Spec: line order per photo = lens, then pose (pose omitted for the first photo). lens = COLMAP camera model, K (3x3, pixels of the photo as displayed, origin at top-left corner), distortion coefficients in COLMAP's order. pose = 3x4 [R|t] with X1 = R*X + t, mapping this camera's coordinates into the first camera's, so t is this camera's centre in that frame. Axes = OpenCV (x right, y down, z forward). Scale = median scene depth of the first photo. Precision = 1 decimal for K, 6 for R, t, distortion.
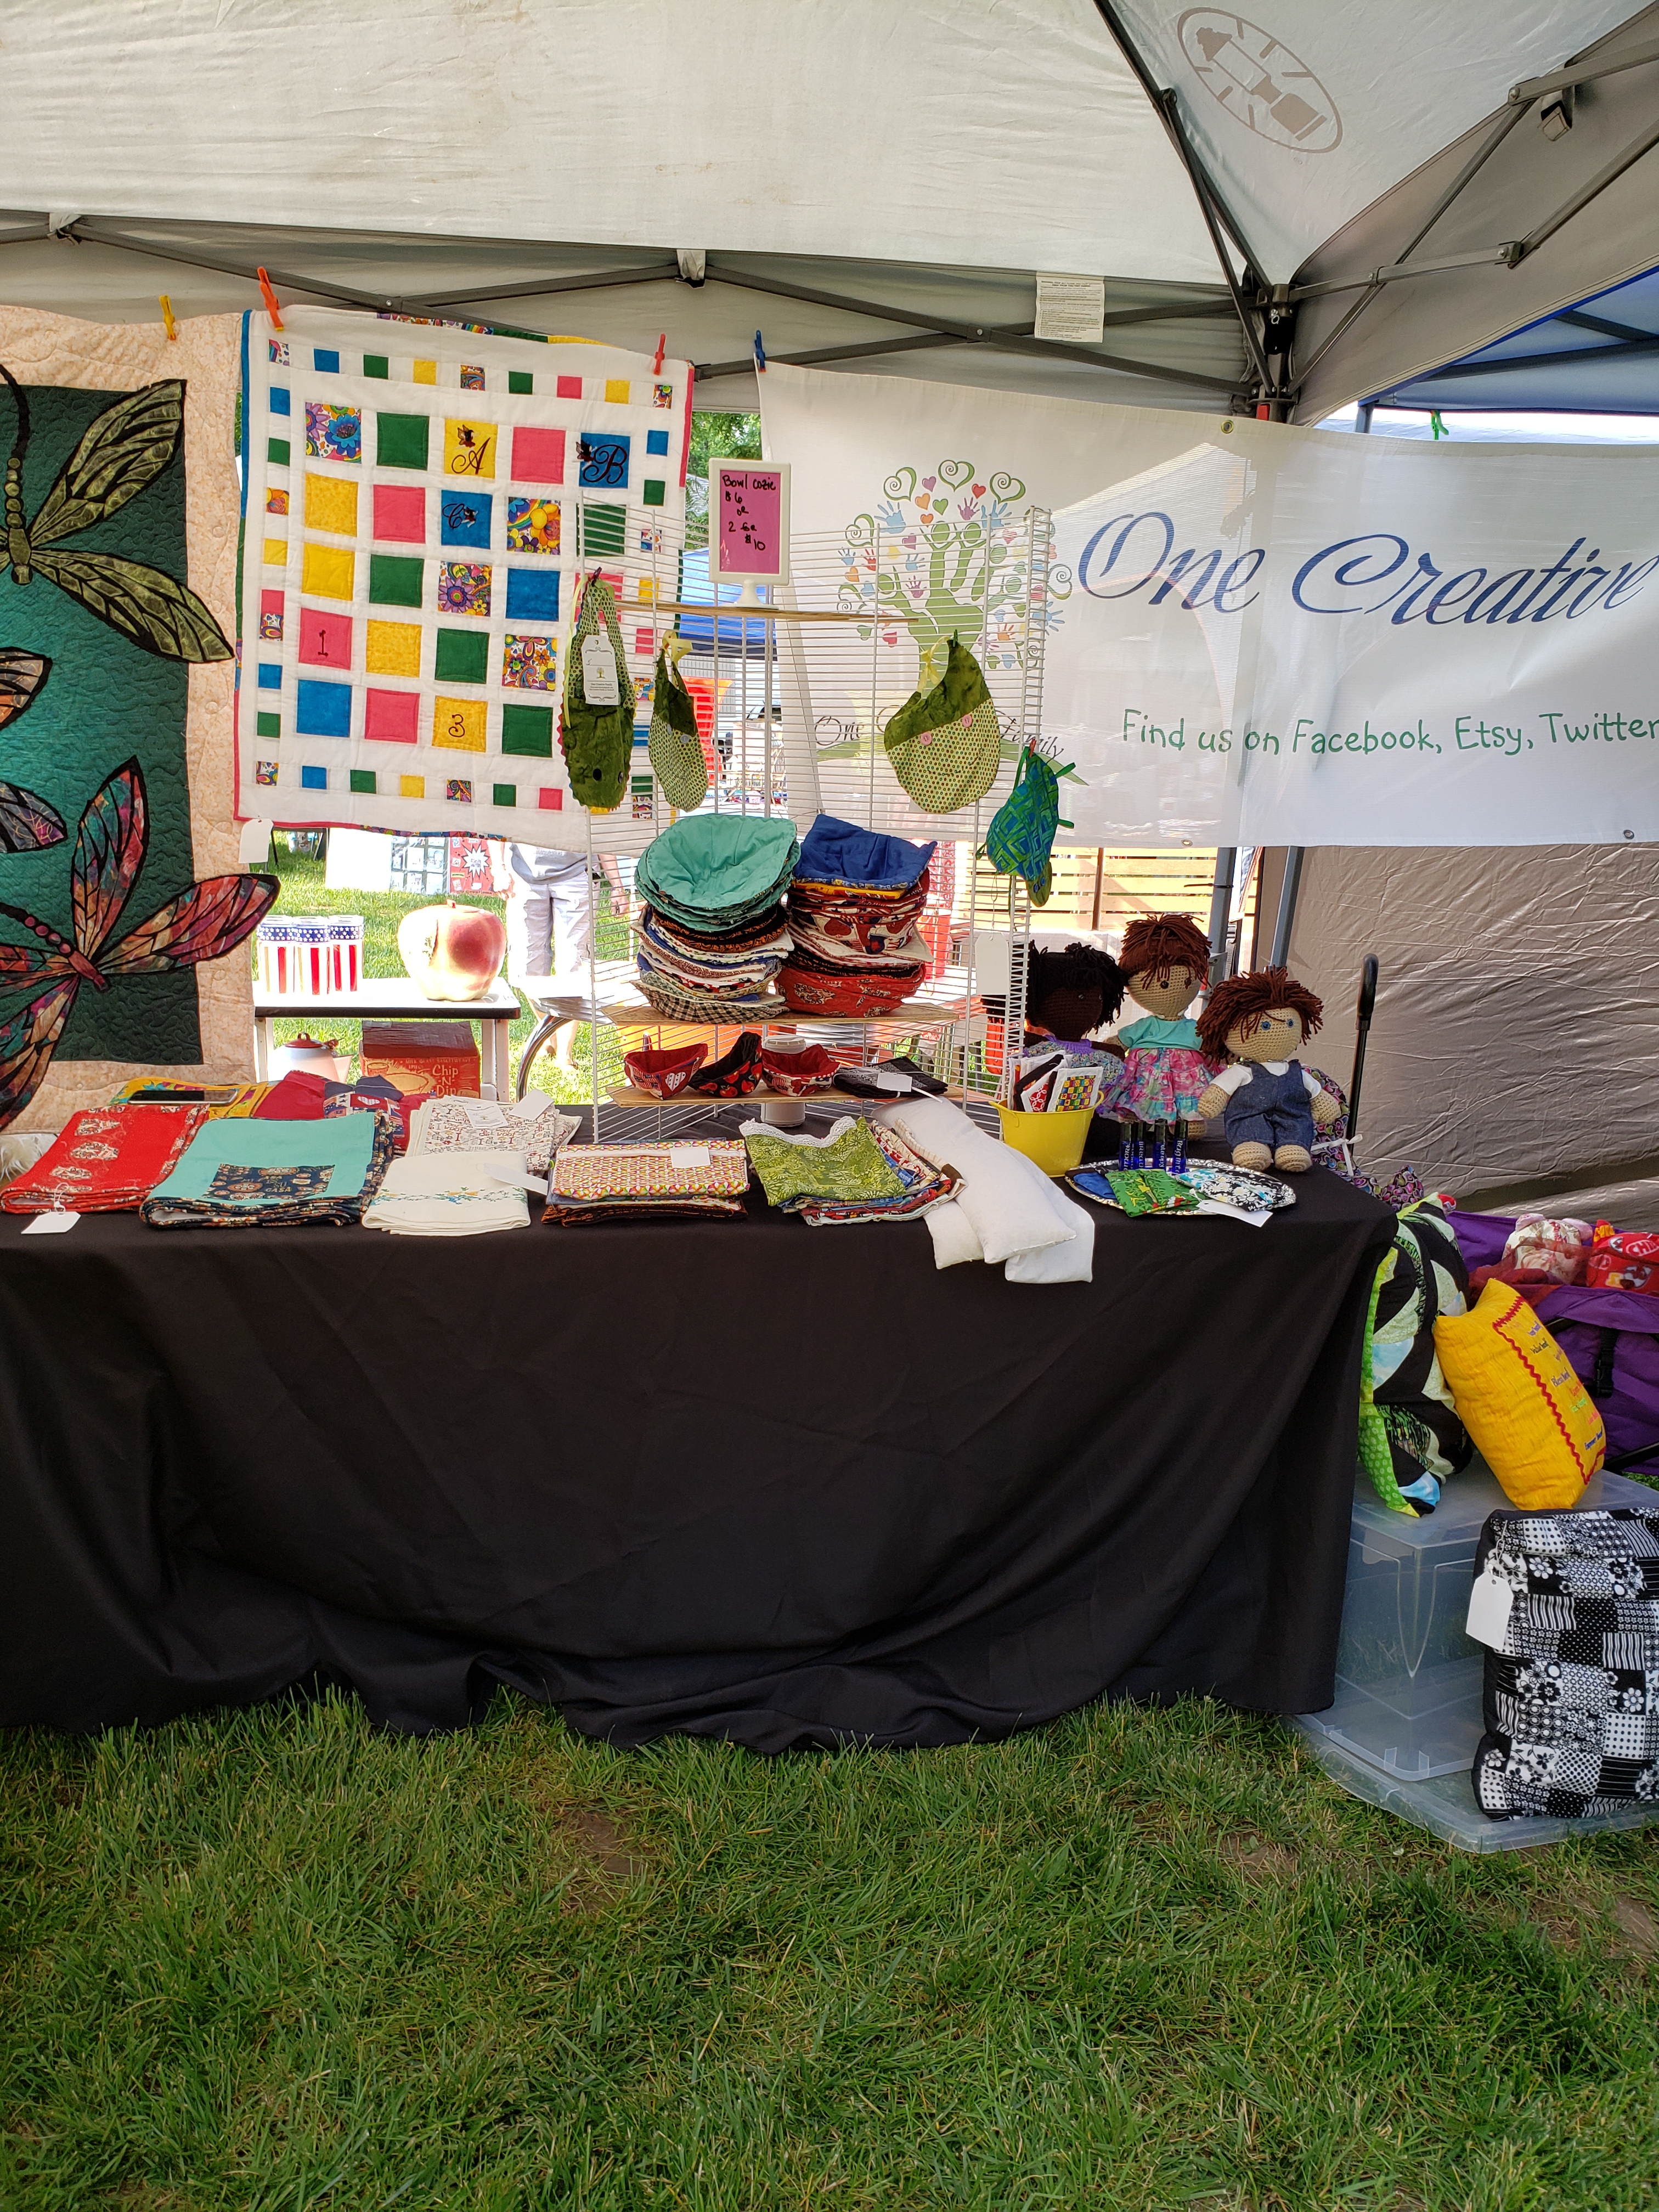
lens RADIAL K [[1740.8, 0, 822.1], [0, 1740.8, 1110.1], [0, 0, 1]] dist [-0.009485, 0.042826]
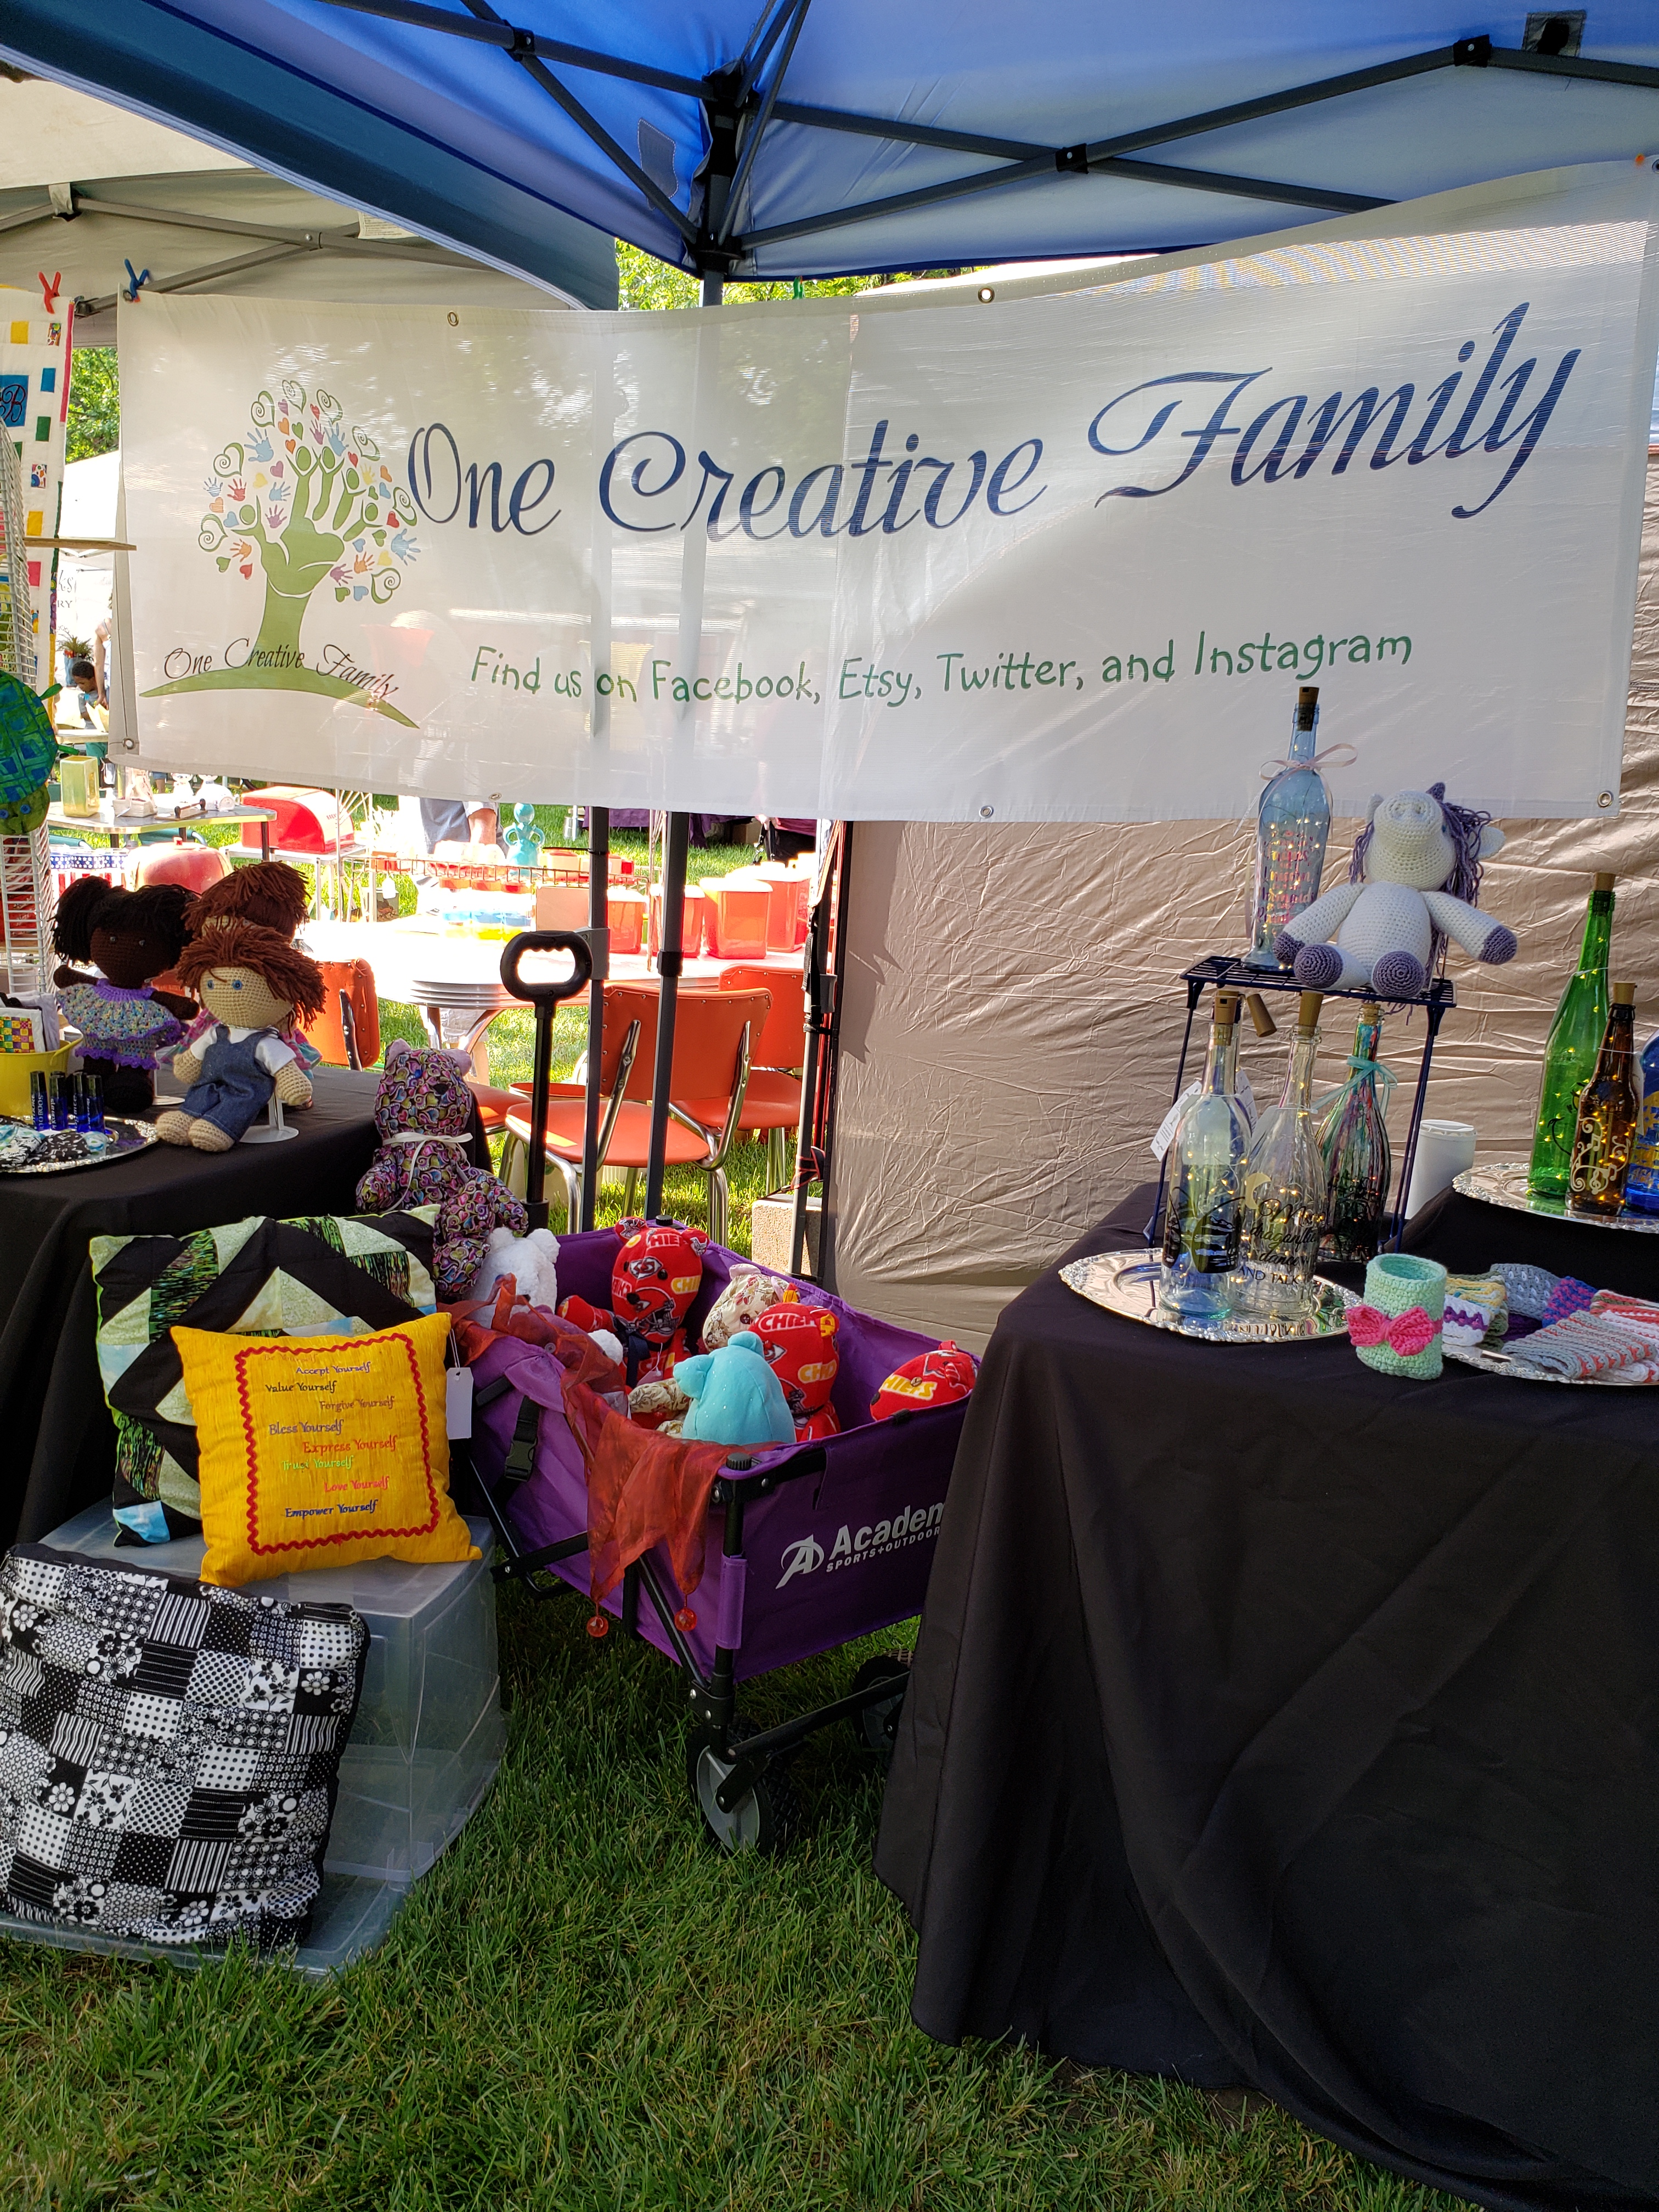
lens RADIAL K [[1697.6, 0, 833.3], [0, 1697.6, 1156.7], [0, 0, 1]] dist [0.005133, 0.001767]
pose [[0.892410, 0.124751, -0.433637, 0.837203], [-0.115754, 0.992155, 0.047210, -0.035365], [0.436125, 0.008064, 0.899850, 0.321848]]
